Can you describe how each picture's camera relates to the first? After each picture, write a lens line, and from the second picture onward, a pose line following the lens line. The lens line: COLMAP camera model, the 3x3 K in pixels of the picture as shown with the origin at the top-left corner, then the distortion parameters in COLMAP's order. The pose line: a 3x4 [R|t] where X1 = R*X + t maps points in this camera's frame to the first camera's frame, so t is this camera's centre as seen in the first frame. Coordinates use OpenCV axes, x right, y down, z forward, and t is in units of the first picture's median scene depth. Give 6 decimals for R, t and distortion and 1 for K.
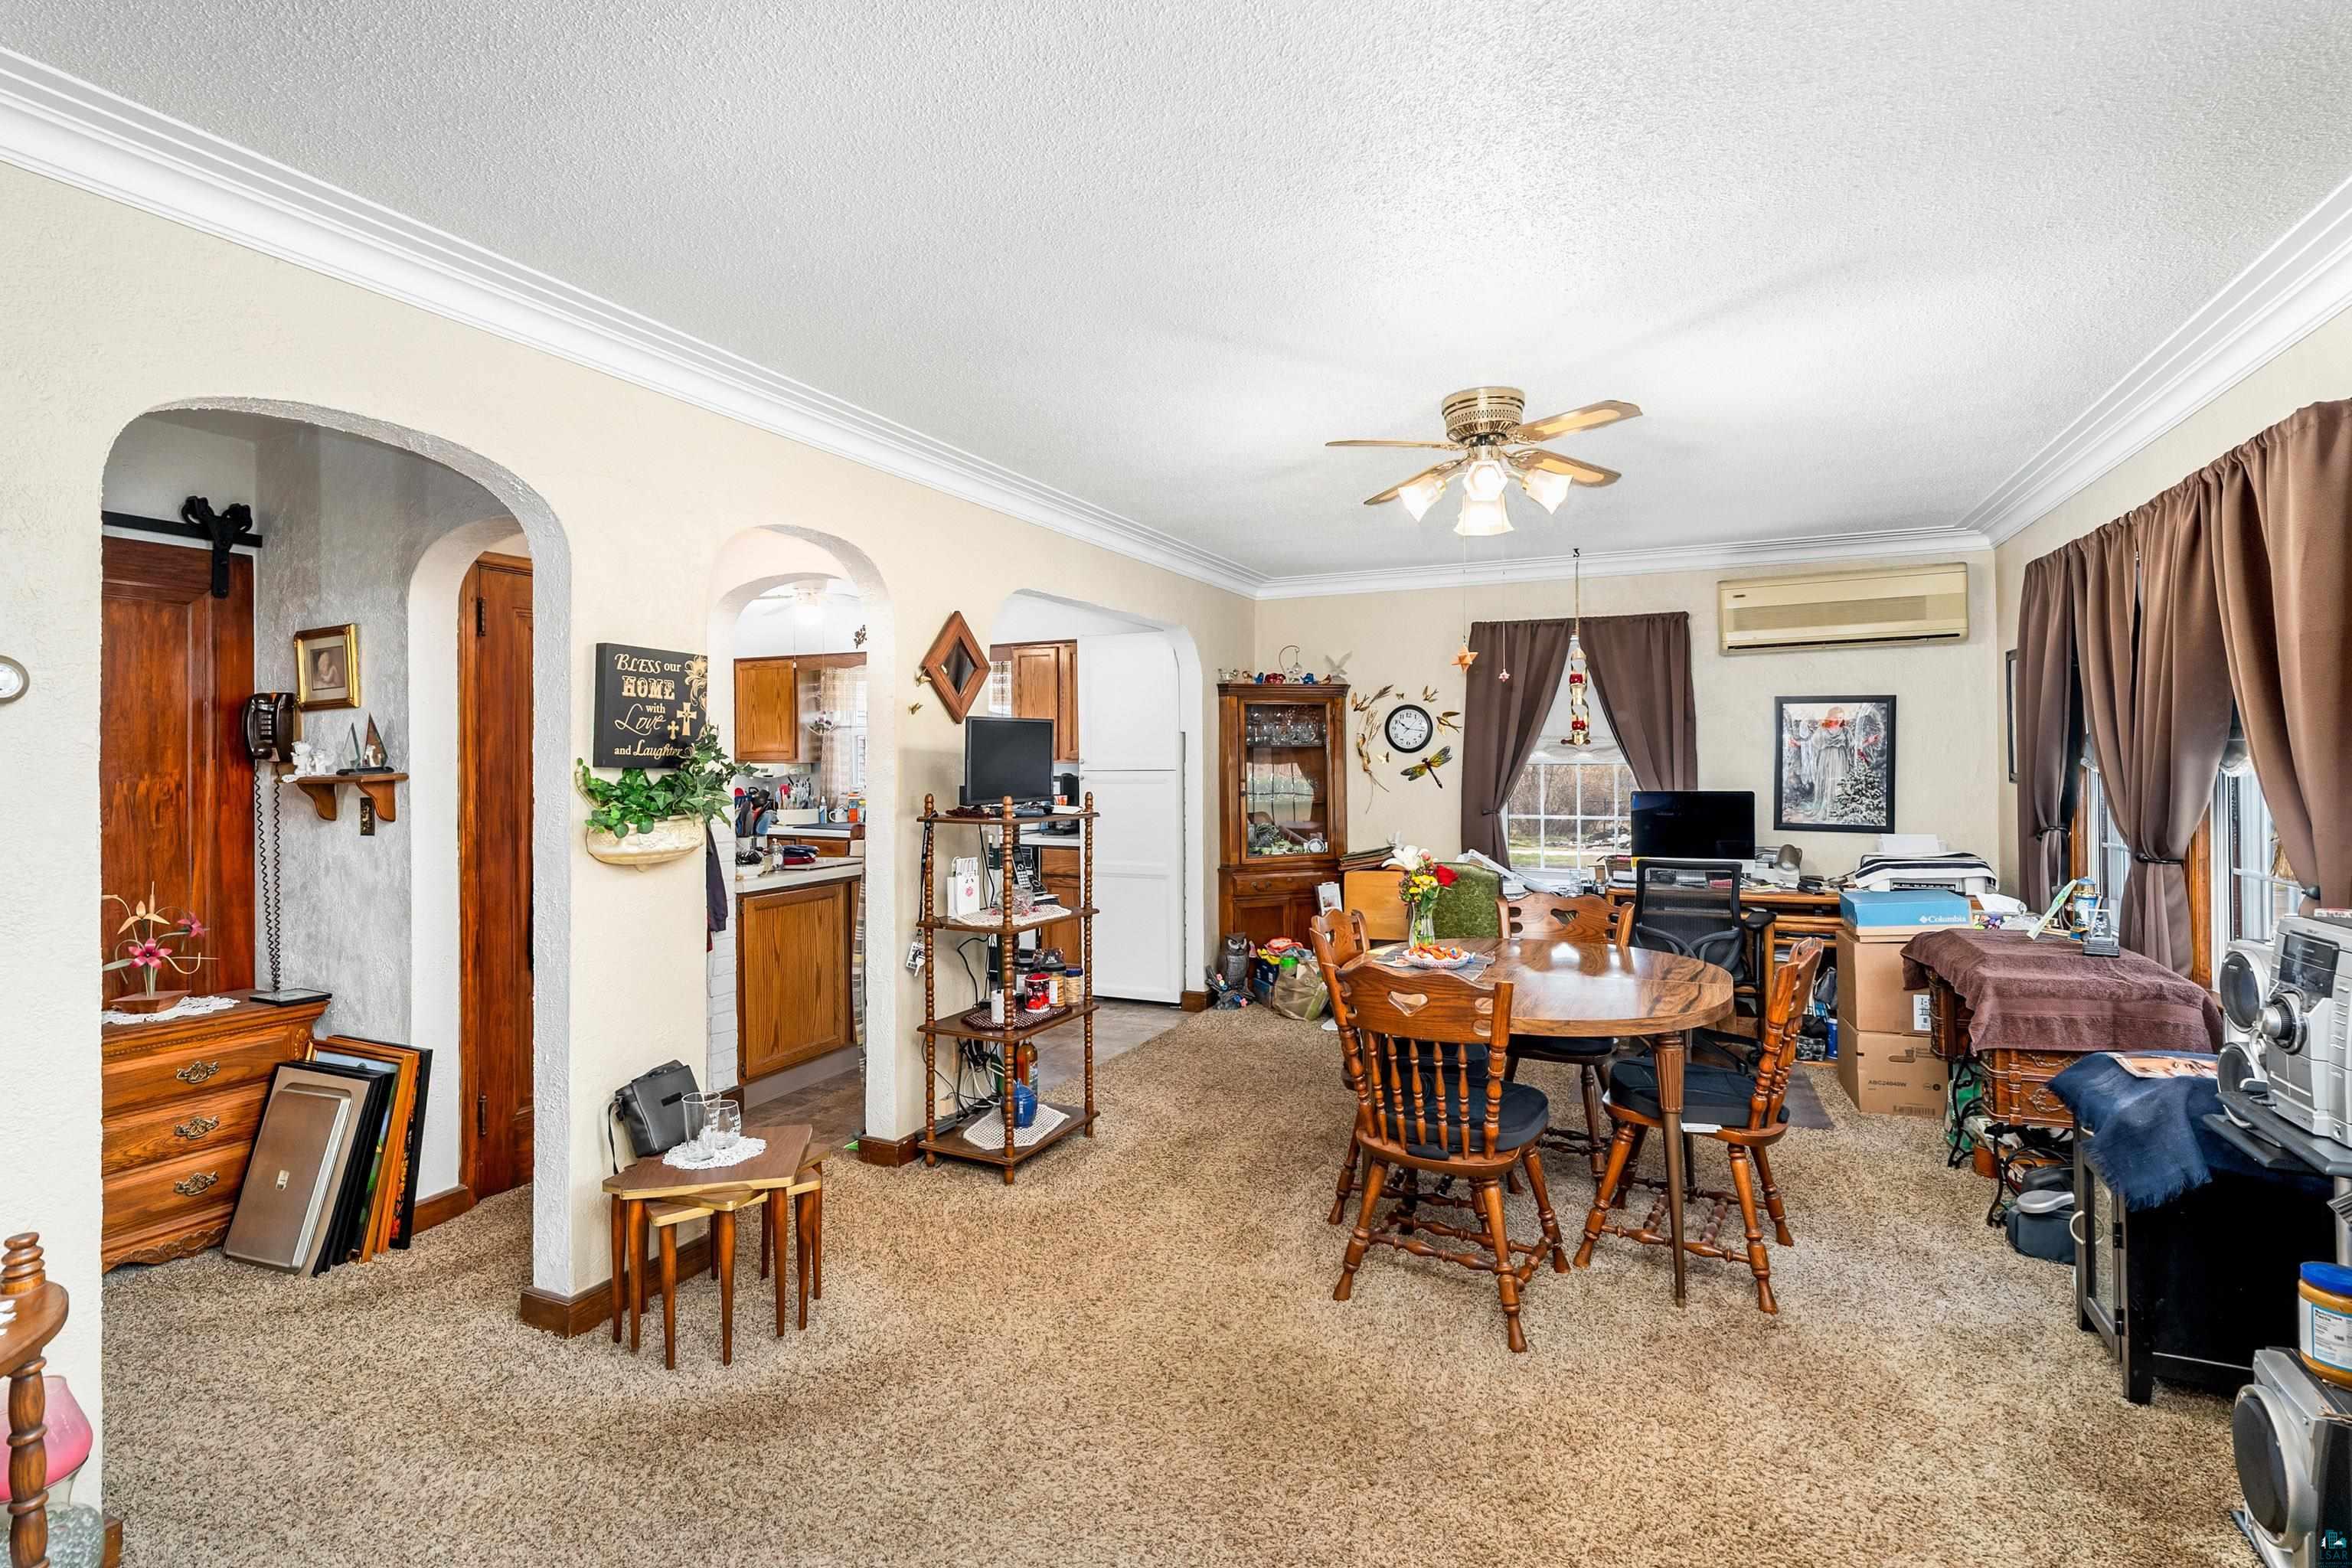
lens RADIAL K [[1102.8, 0, 1182.3], [0, 1102.8, 750.6], [0, 0, 1]] dist [0.001971, 0.000330]
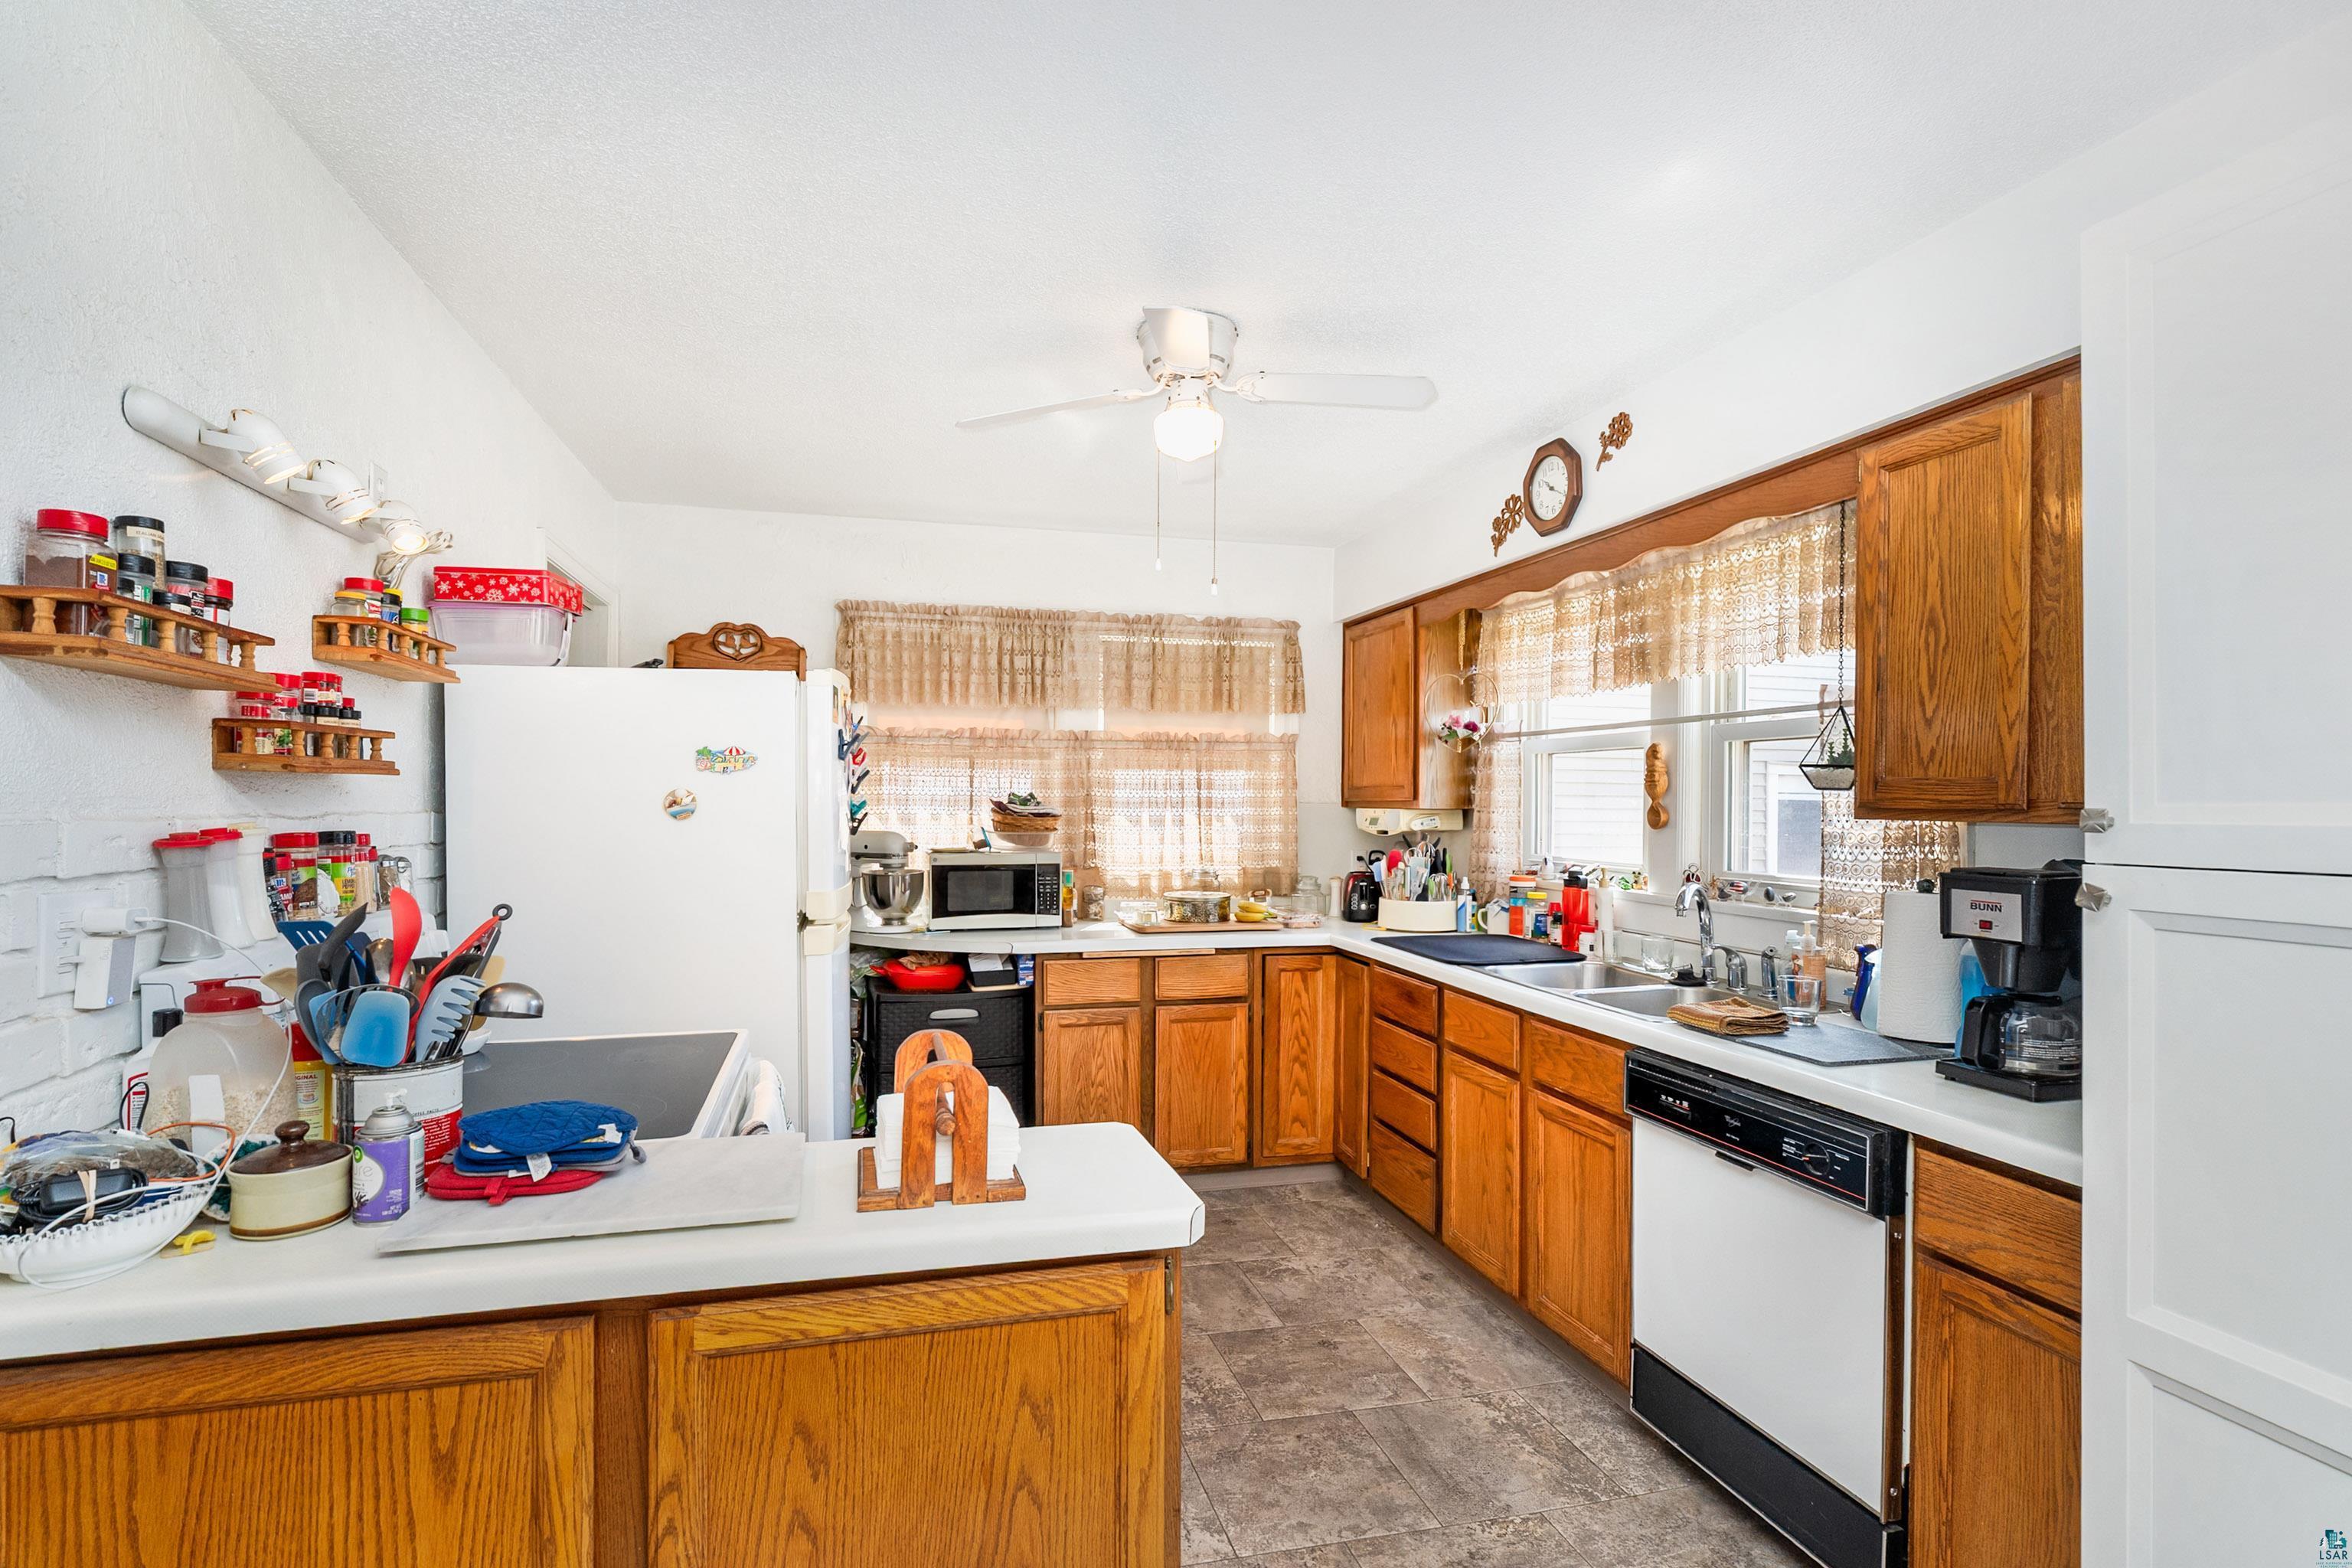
lens RADIAL K [[1086.1, 0, 1124.0], [0, 1086.1, 790.7], [0, 0, 1]] dist [-0.001299, 0.000093]
pose [[0.622336, 0.001616, -0.782749, -0.051043], [-0.004440, 0.999989, -0.001466, 0.006733], [0.782738, 0.004387, 0.622336, 0.838213]]
